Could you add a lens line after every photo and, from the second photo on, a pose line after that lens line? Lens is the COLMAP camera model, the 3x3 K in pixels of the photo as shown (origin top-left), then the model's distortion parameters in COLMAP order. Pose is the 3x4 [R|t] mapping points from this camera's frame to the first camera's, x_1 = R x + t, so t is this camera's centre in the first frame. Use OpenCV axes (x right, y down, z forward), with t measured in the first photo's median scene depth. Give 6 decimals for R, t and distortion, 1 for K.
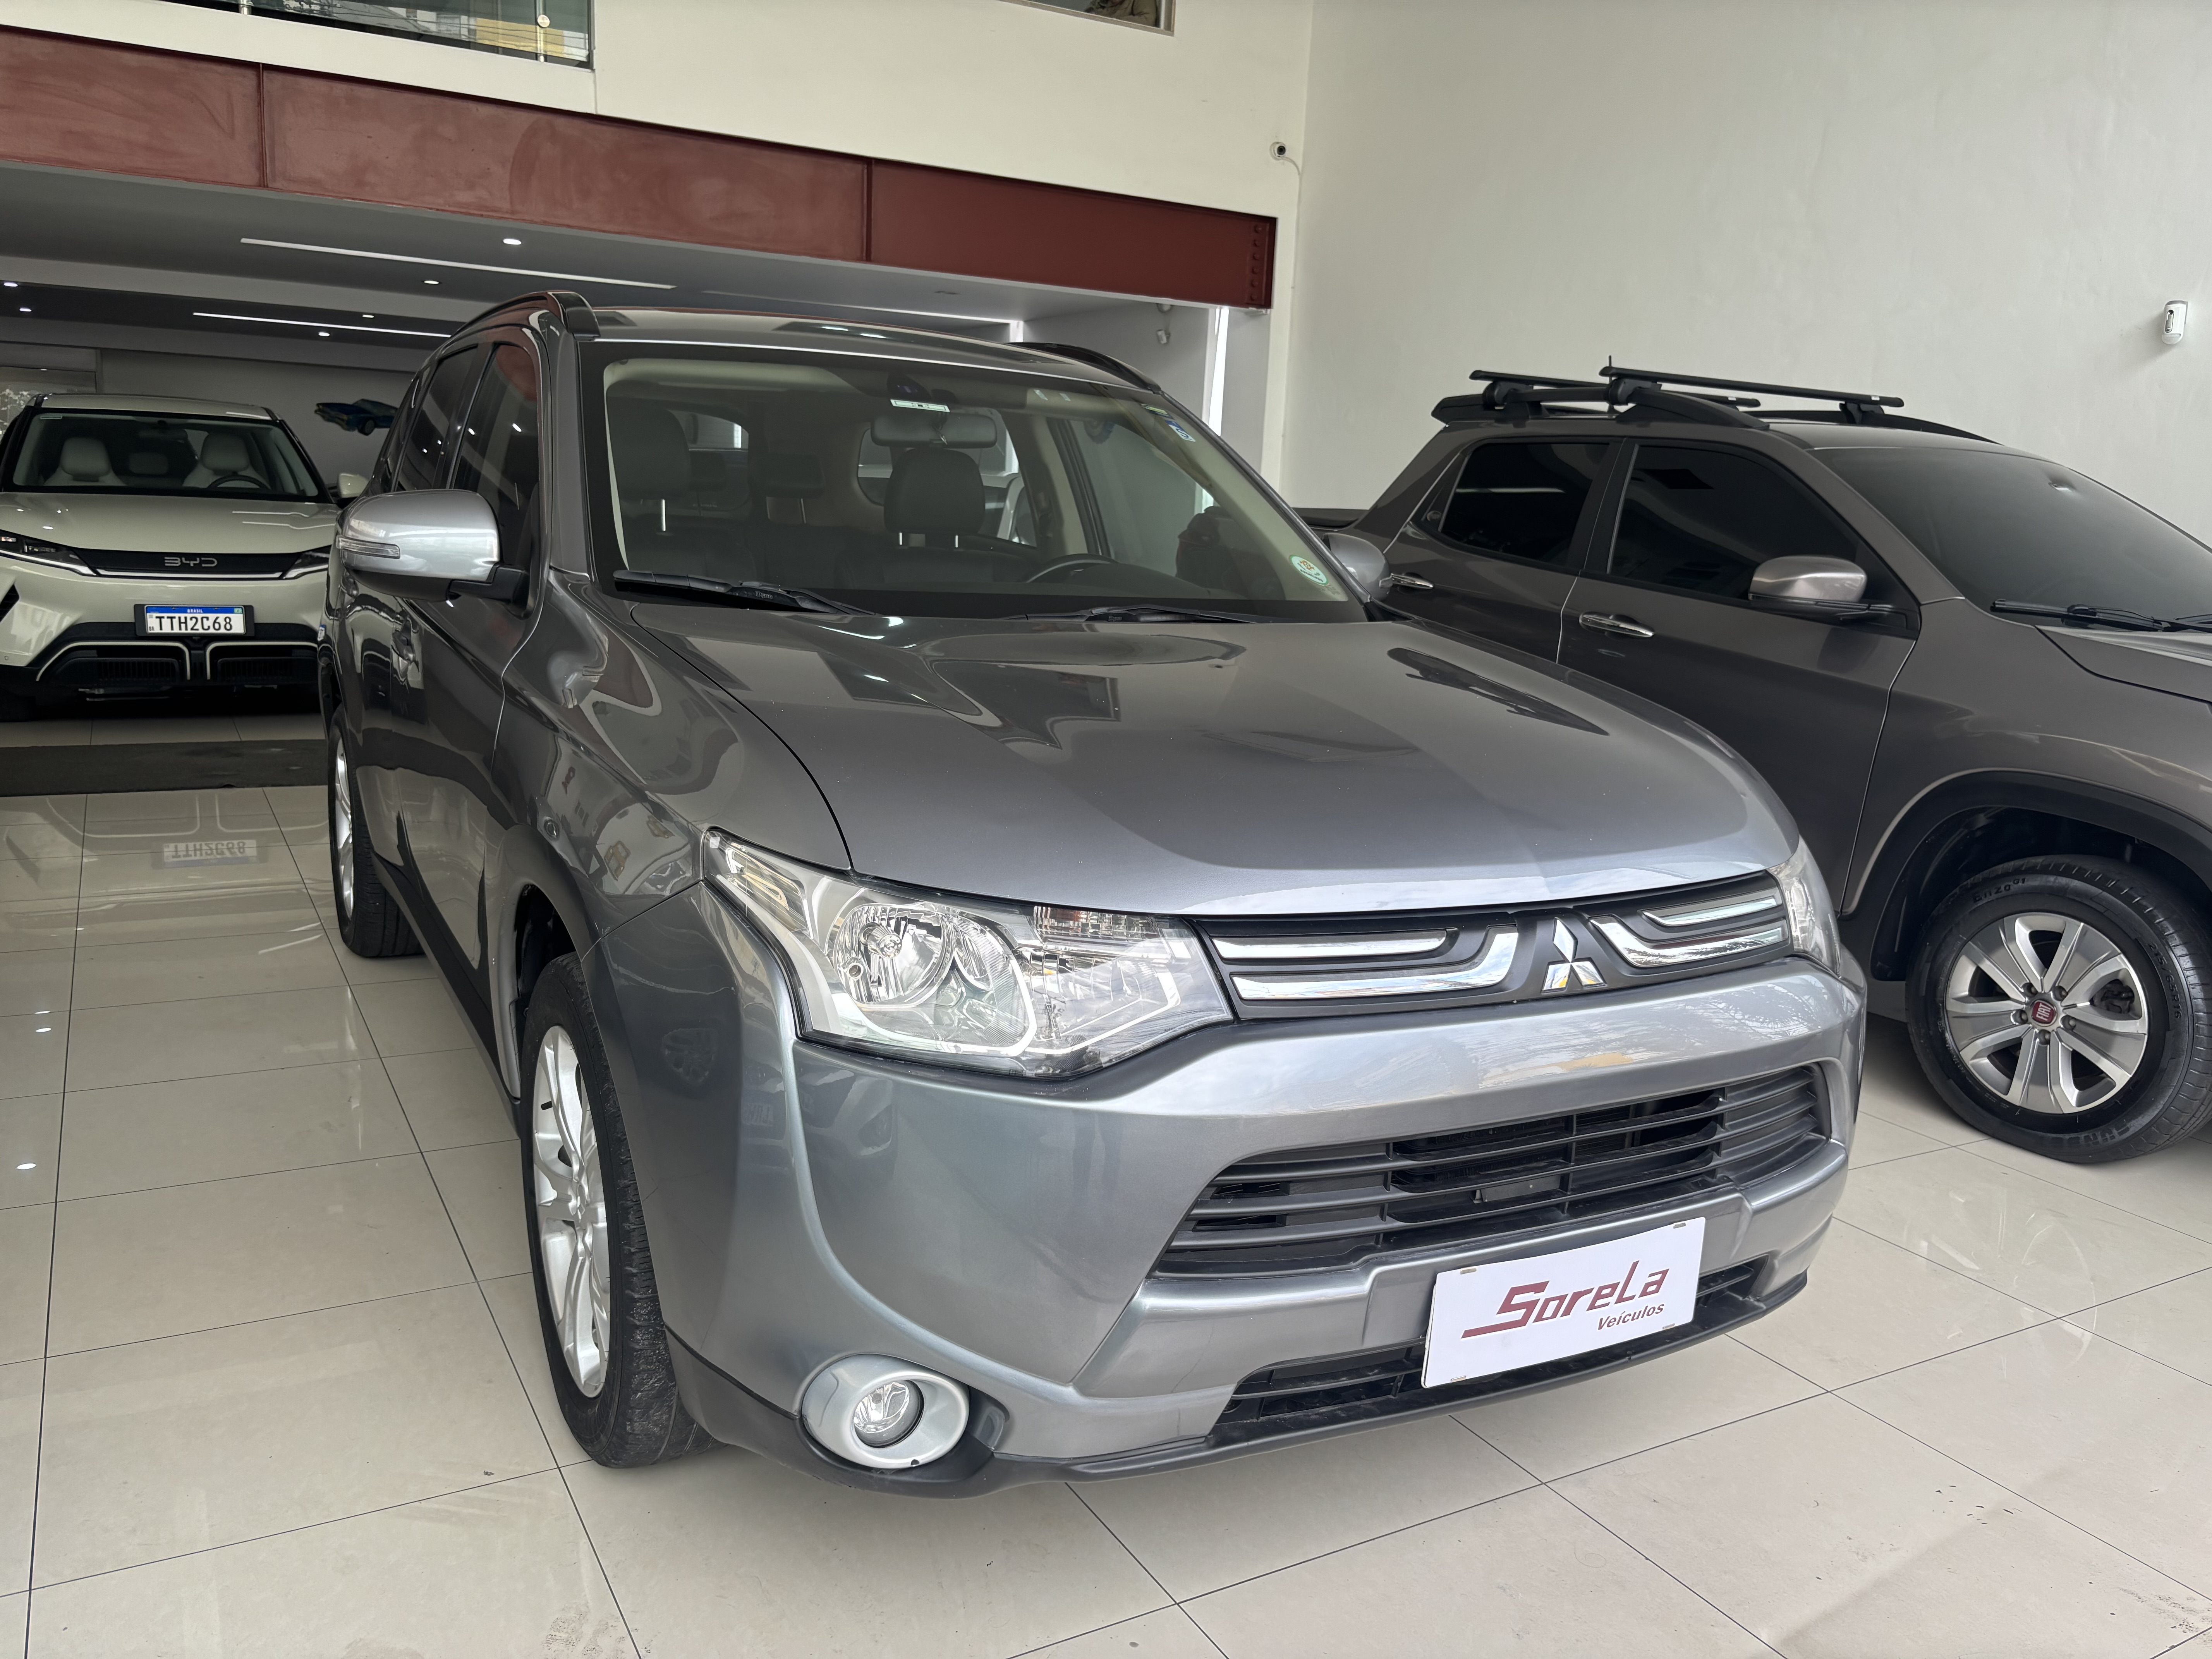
lens RADIAL K [[1706.5, 0, 1106.0], [0, 1706.5, 829.5], [0, 0, 1]] dist [0.109625, -0.136831]
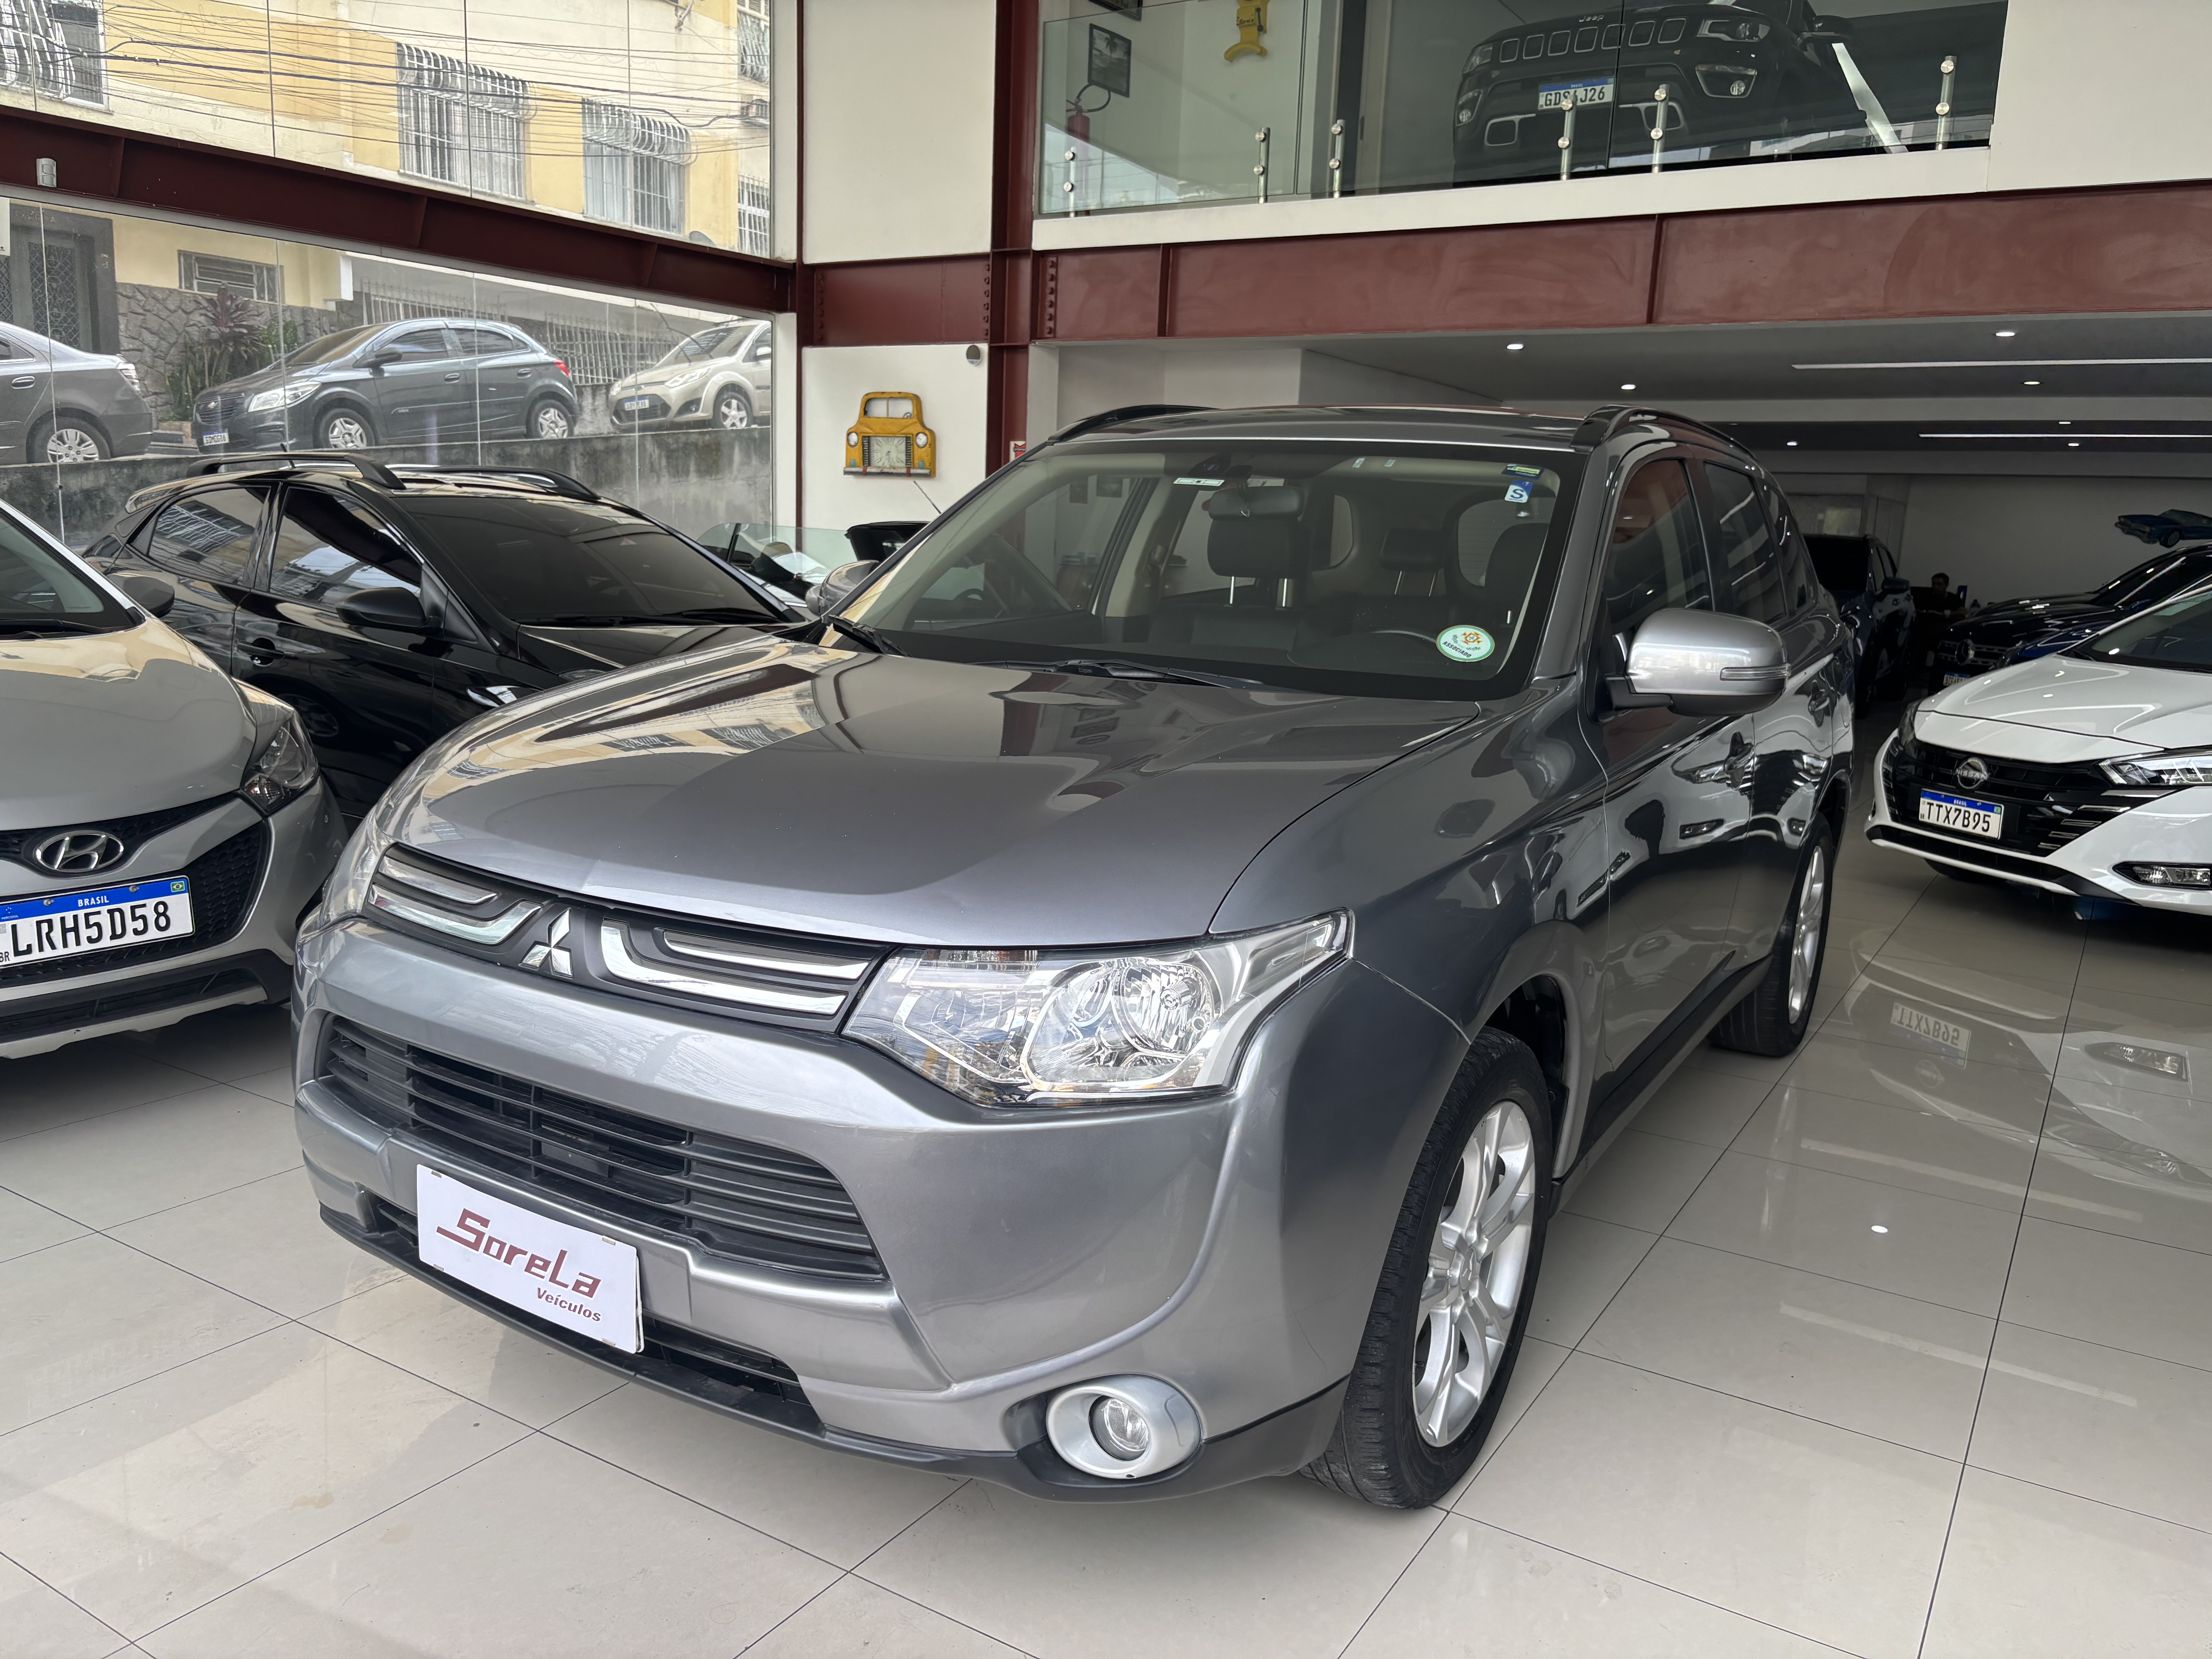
lens RADIAL K [[1706.5, 0, 1106.0], [0, 1706.5, 829.5], [0, 0, 1]] dist [0.109625, -0.136831]
pose [[0.451901, 0.129340, -0.882642, 0.392411], [-0.191304, 0.980465, 0.045729, -0.032171], [0.871314, 0.148187, 0.467816, 0.221259]]
